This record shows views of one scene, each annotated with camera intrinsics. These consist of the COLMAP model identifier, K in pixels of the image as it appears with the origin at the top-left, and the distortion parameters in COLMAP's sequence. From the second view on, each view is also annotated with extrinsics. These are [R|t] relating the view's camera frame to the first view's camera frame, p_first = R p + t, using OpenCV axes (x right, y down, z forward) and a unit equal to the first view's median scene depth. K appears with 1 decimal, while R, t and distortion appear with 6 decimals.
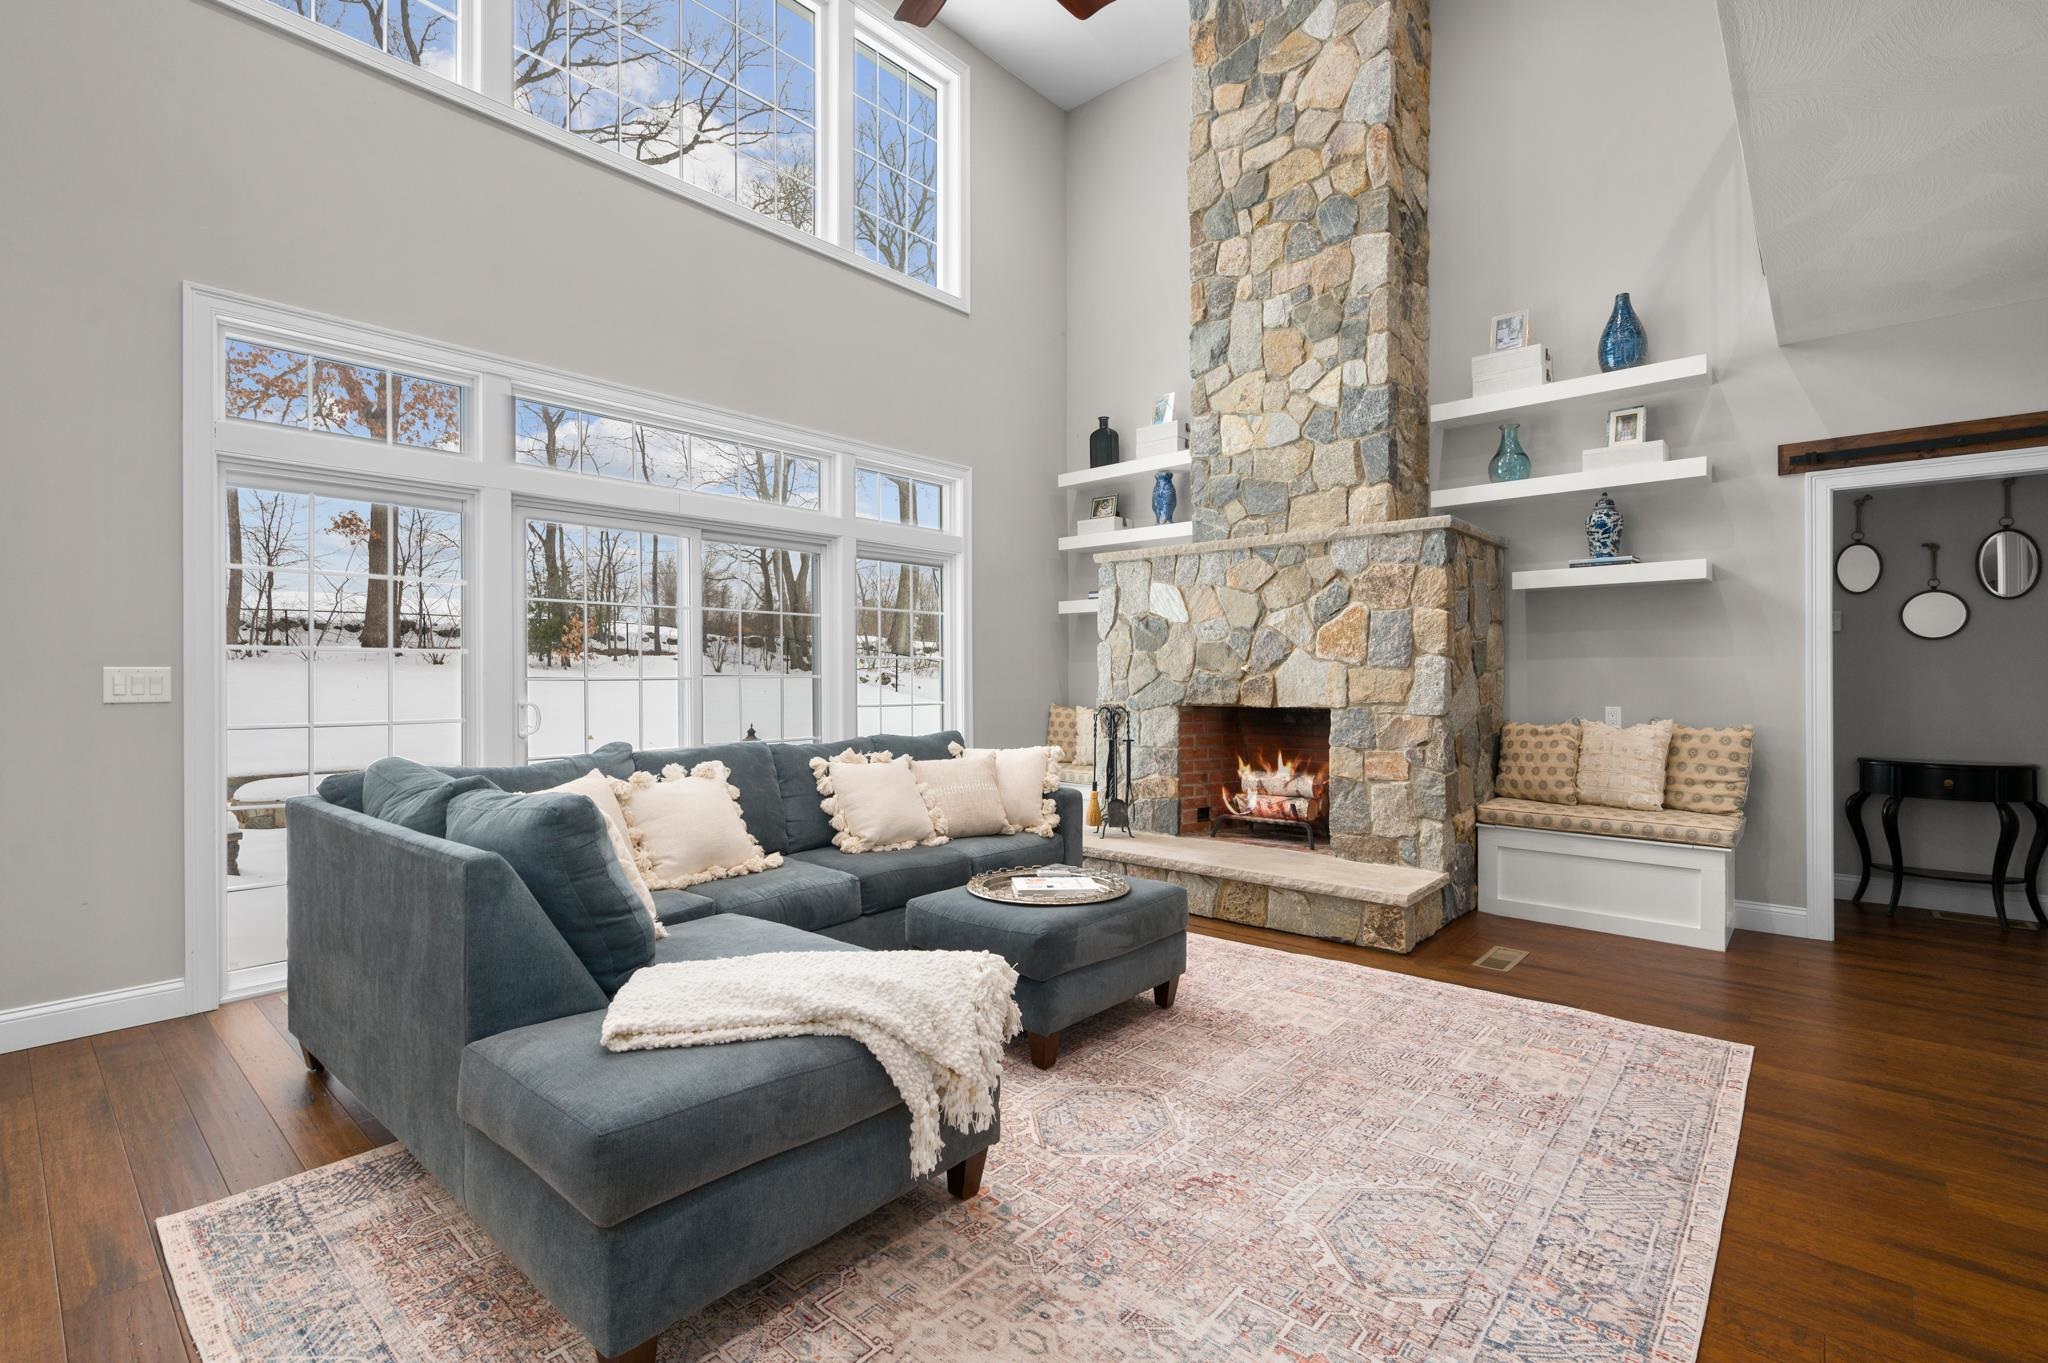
lens RADIAL K [[909.8, 0, 1036.9], [0, 909.8, 675.1], [0, 0, 1]] dist [0.000088, 0.000136]
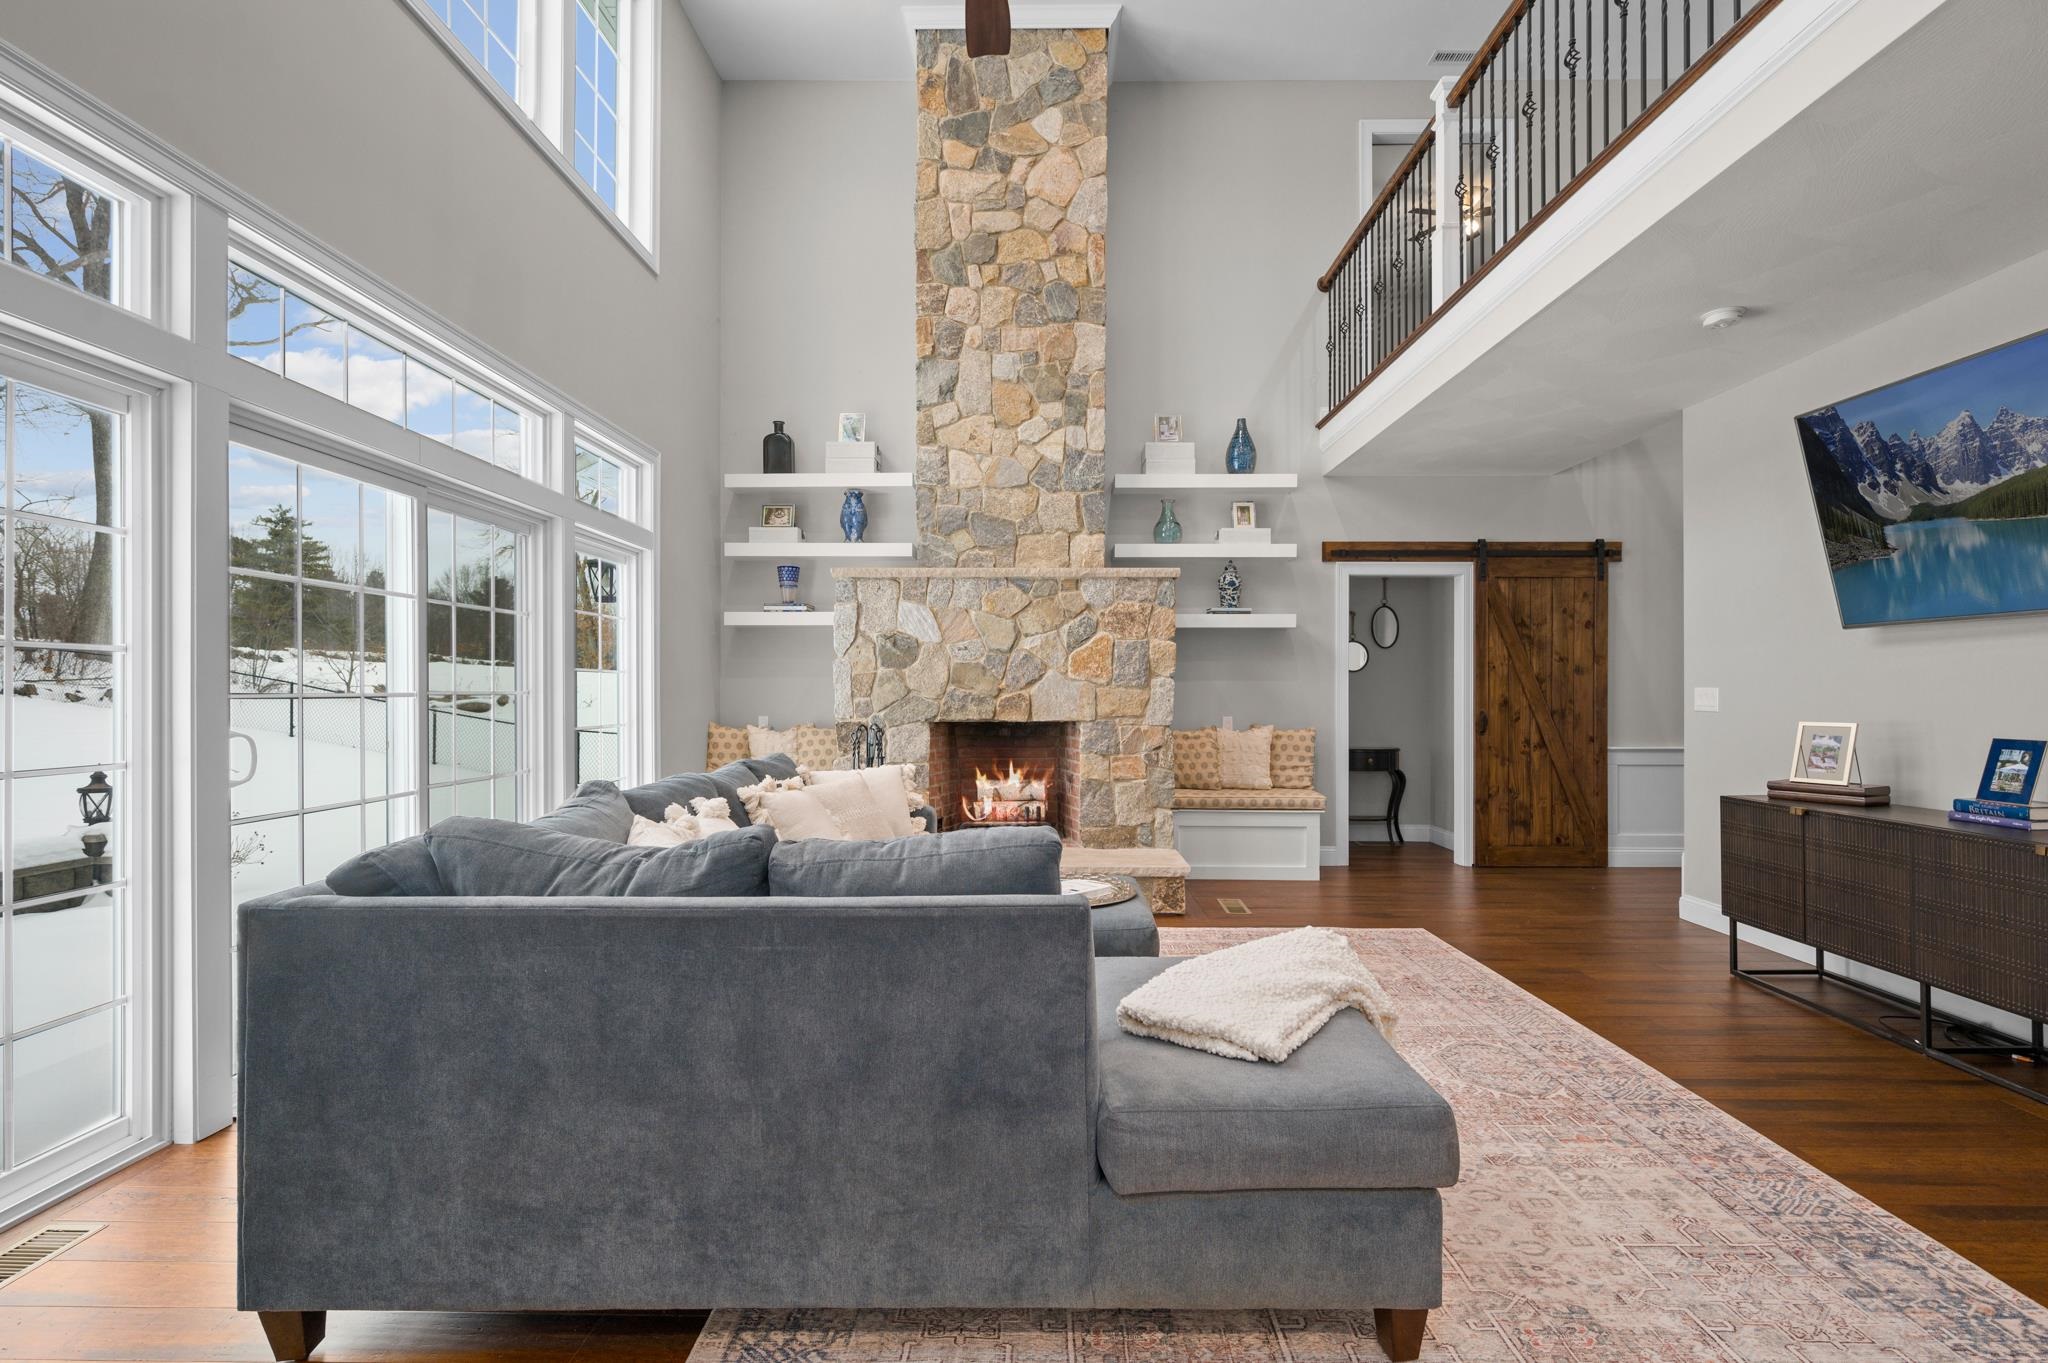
lens RADIAL K [[912.8, 0, 1023.9], [0, 912.8, 689.7], [0, 0, 1]] dist [0.000929, -0.000027]
pose [[0.765655, 0.005157, 0.643231, -0.459797], [-0.003455, 0.999986, -0.003906, 0.000521], [-0.643242, 0.000768, 0.765663, 0.136628]]
